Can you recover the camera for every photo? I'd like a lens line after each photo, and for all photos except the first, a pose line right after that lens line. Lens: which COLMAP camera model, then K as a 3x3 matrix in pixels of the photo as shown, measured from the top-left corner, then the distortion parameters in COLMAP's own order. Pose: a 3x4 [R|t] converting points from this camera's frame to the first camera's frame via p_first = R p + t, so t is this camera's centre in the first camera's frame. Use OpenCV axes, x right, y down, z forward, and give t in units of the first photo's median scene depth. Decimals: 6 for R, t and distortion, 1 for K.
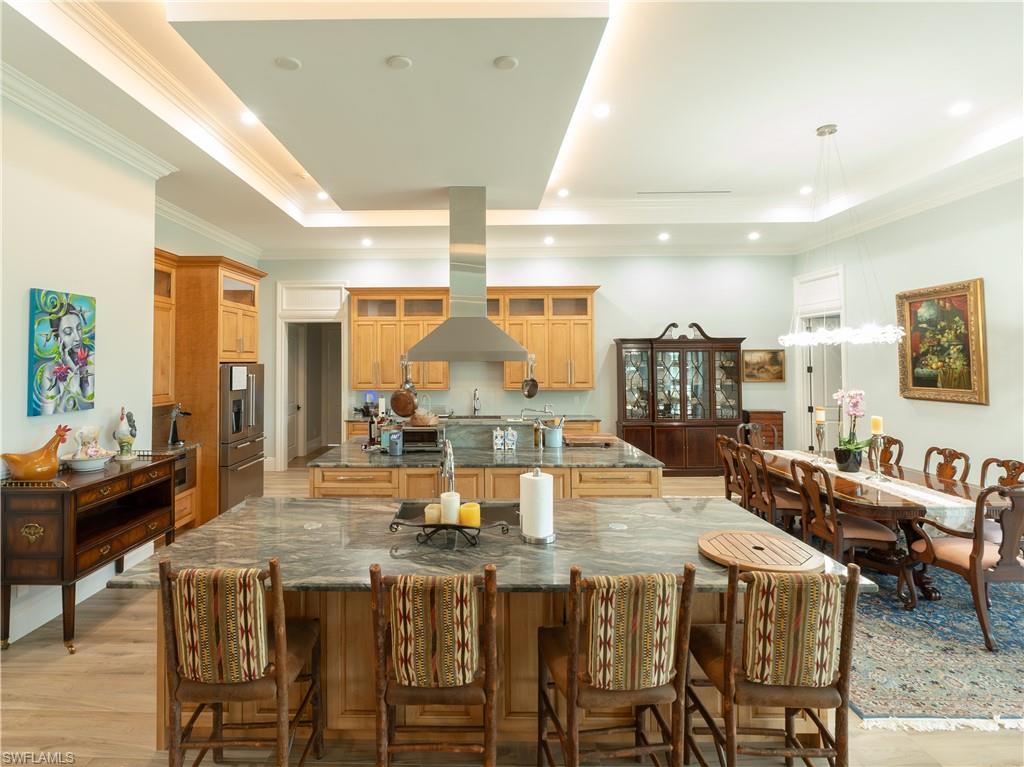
lens RADIAL K [[496.5, 0, 478.2], [0, 496.5, 346.4], [0, 0, 1]] dist [-0.010541, 0.000087]
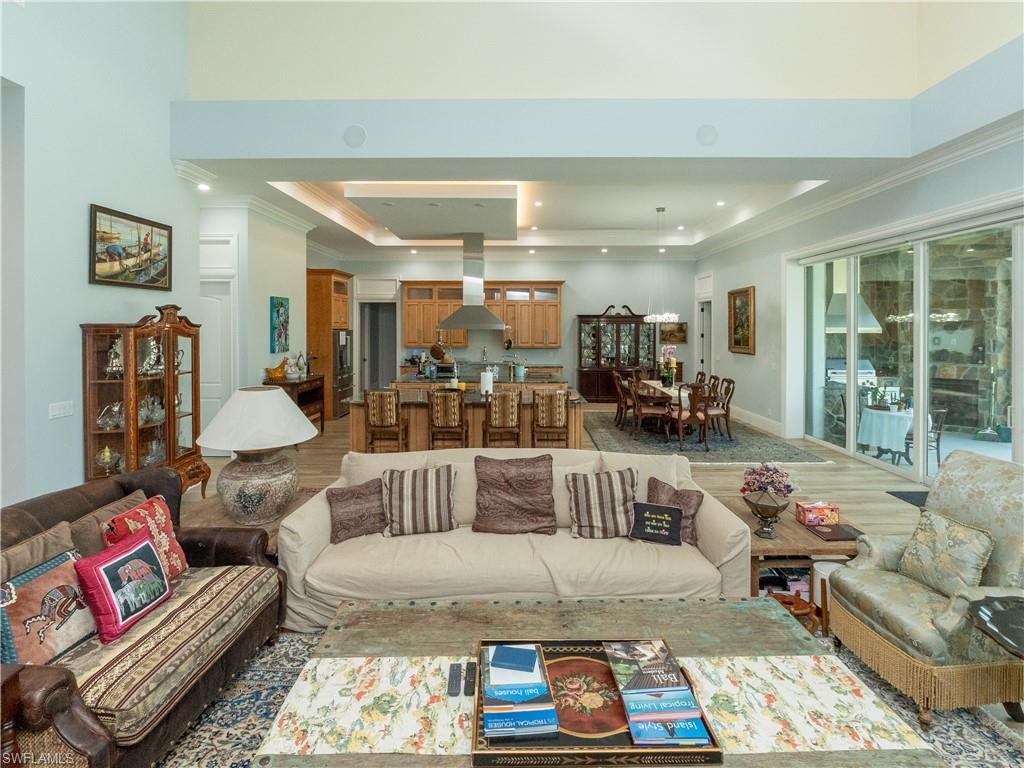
lens RADIAL K [[495.4, 0, 523.5], [0, 495.4, 329.5], [0, 0, 1]] dist [-0.013221, -0.000076]
pose [[0.999730, 0.006045, 0.022433, 0.107857], [-0.006808, 0.999396, 0.034090, -0.028491], [-0.022213, -0.034234, 0.999167, -0.708665]]
